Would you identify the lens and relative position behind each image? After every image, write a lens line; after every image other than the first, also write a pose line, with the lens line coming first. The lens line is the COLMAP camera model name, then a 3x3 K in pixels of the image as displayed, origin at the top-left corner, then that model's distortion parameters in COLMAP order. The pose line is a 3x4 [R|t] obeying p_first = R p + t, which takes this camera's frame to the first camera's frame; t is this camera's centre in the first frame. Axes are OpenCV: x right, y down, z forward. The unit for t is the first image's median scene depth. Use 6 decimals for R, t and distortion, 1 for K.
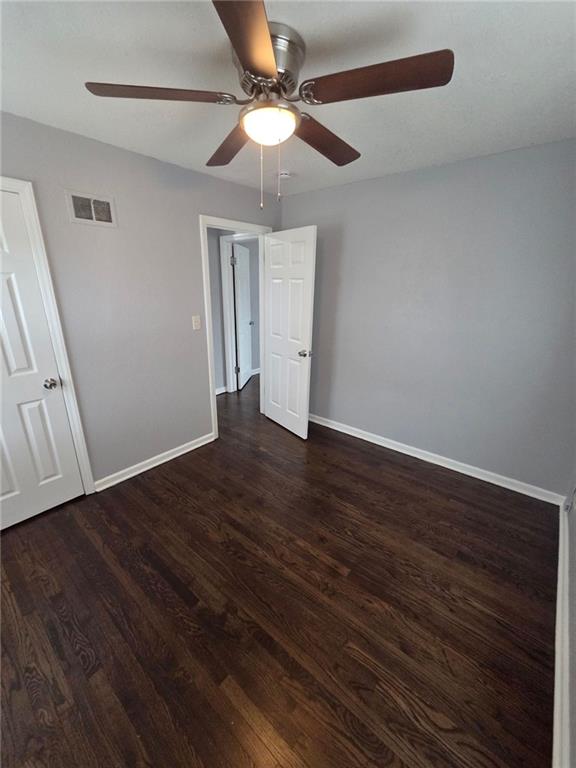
lens RADIAL K [[312.6, 0, 283.7], [0, 312.6, 385.2], [0, 0, 1]] dist [0.004610, 0.000179]
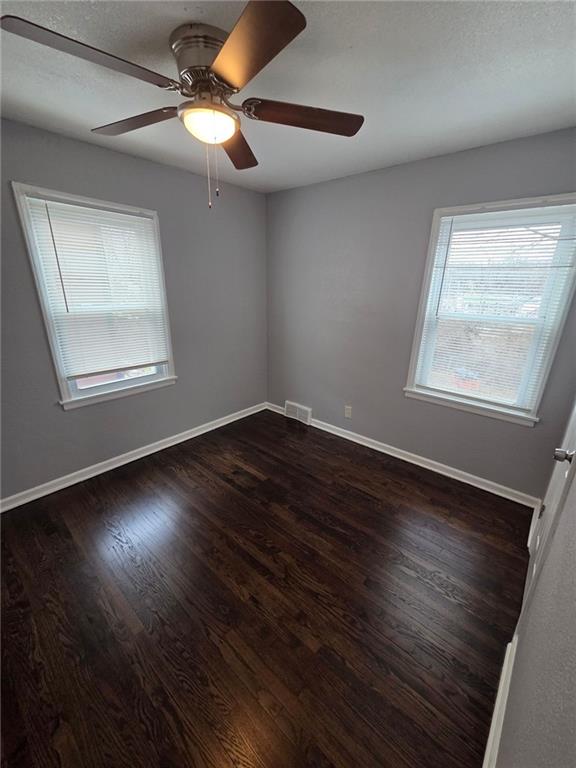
lens RADIAL K [[312.6, 0, 283.7], [0, 312.6, 385.2], [0, 0, 1]] dist [0.004610, 0.000179]
pose [[-0.999414, -0.026866, 0.021190, -0.233738], [-0.008588, 0.796405, 0.604702, -0.527471], [-0.033122, 0.604166, -0.796170, 1.576924]]
